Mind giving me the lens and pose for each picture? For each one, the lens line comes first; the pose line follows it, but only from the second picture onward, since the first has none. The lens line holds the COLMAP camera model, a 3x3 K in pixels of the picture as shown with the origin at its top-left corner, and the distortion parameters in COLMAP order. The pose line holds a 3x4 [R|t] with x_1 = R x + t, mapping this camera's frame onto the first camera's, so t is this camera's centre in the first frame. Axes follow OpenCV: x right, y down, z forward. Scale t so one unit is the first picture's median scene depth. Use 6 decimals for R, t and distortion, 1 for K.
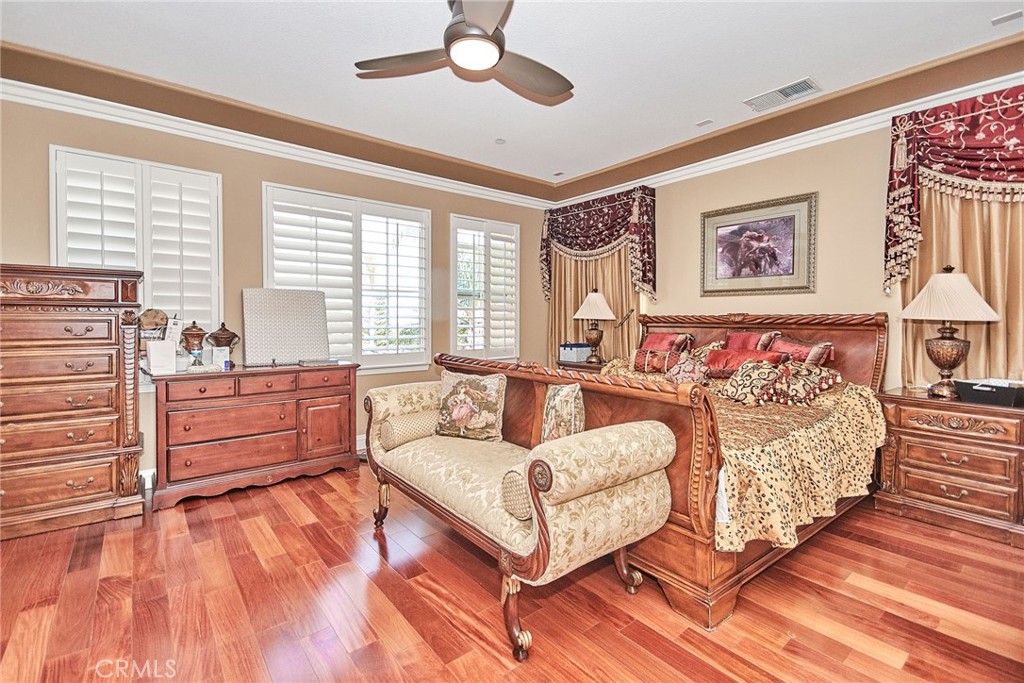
lens RADIAL K [[464.3, 0, 514.2], [0, 464.3, 319.3], [0, 0, 1]] dist [0.004589, 0.000311]
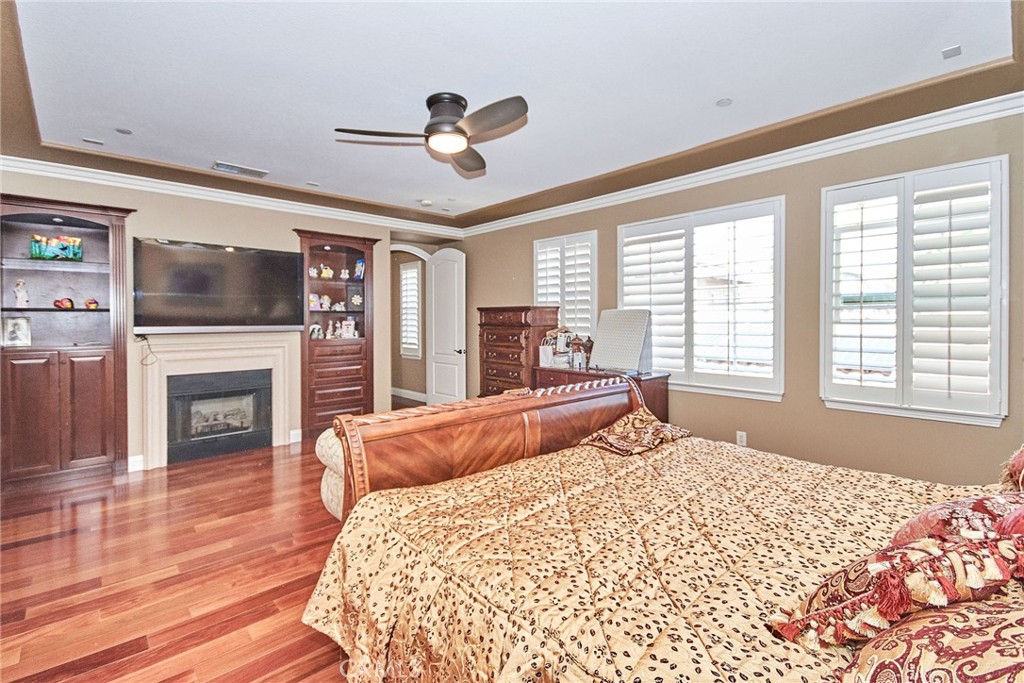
lens RADIAL K [[464.3, 0, 514.2], [0, 464.3, 319.3], [0, 0, 1]] dist [0.004589, 0.000311]
pose [[0.062065, -0.015581, -0.997950, 0.531685], [-0.006932, 0.999847, -0.016042, -0.014048], [0.998048, 0.007914, 0.061947, 0.486201]]
